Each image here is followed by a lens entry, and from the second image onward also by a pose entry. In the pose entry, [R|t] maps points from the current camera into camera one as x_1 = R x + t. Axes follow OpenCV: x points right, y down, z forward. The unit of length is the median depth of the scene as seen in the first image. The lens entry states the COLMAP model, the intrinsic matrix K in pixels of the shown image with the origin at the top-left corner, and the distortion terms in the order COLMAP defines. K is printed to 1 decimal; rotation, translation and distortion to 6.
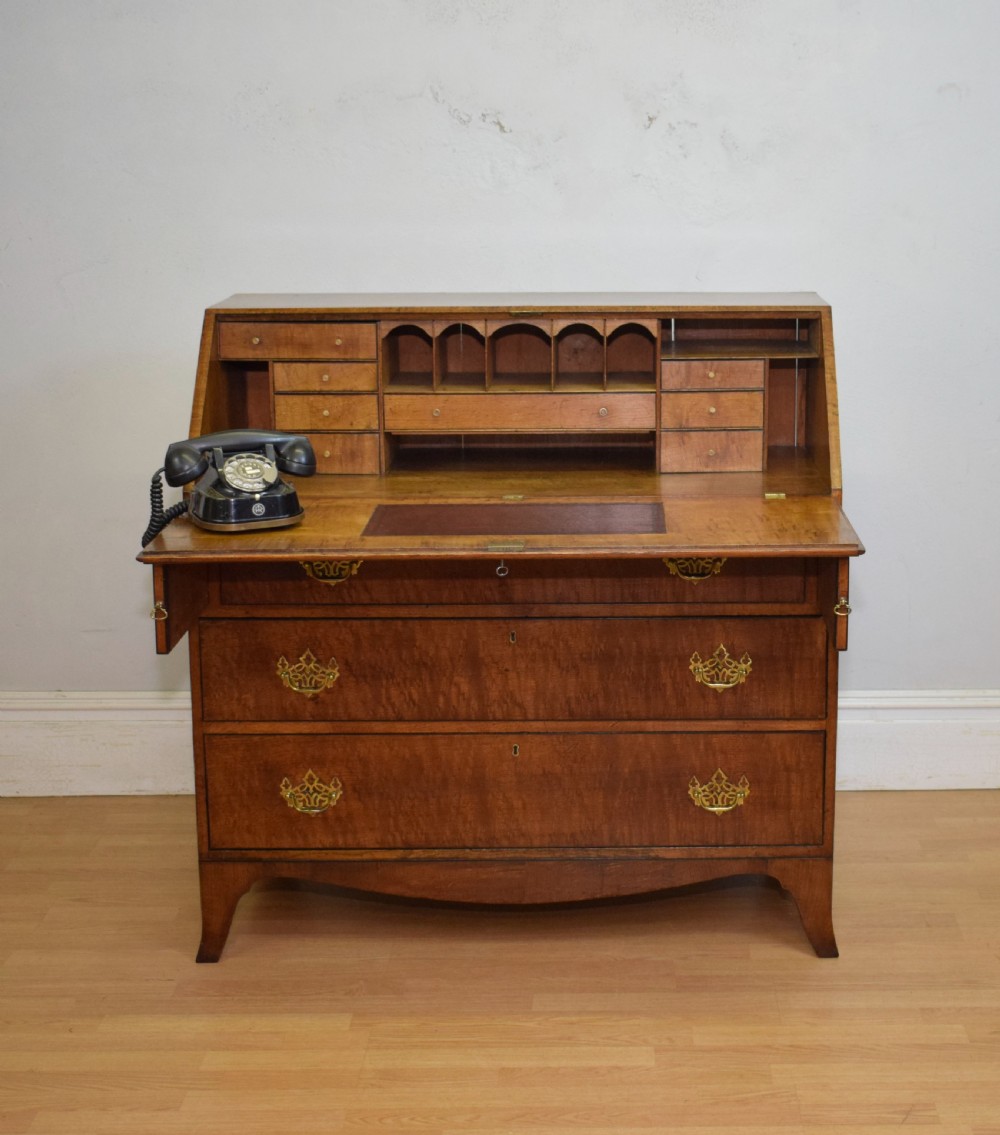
lens RADIAL K [[1920.4, 0, 637.4], [0, 1920.4, 566.2], [0, 0, 1]] dist [-0.030620, 0.000000]
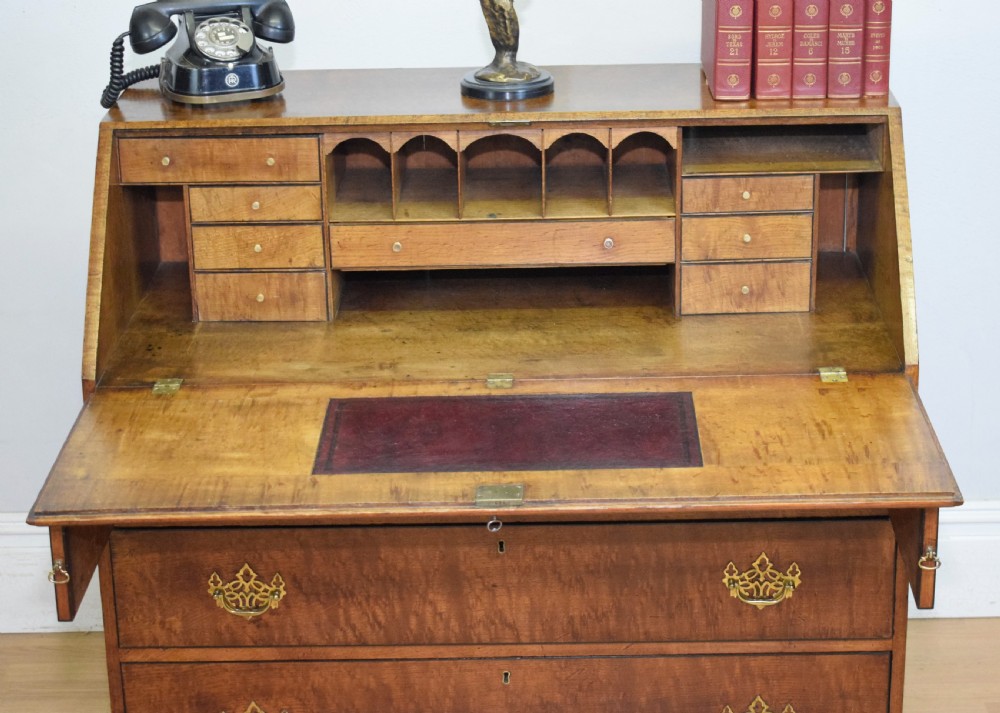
lens RADIAL K [[2112.0, 0, 544.7], [0, 2112.0, 351.6], [0, 0, 1]] dist [-0.027911, 0.000000]
pose [[0.999734, -0.010315, -0.020647, -0.027693], [0.013072, 0.990317, 0.138210, -0.163040], [0.019022, -0.138443, 0.990188, 0.141151]]
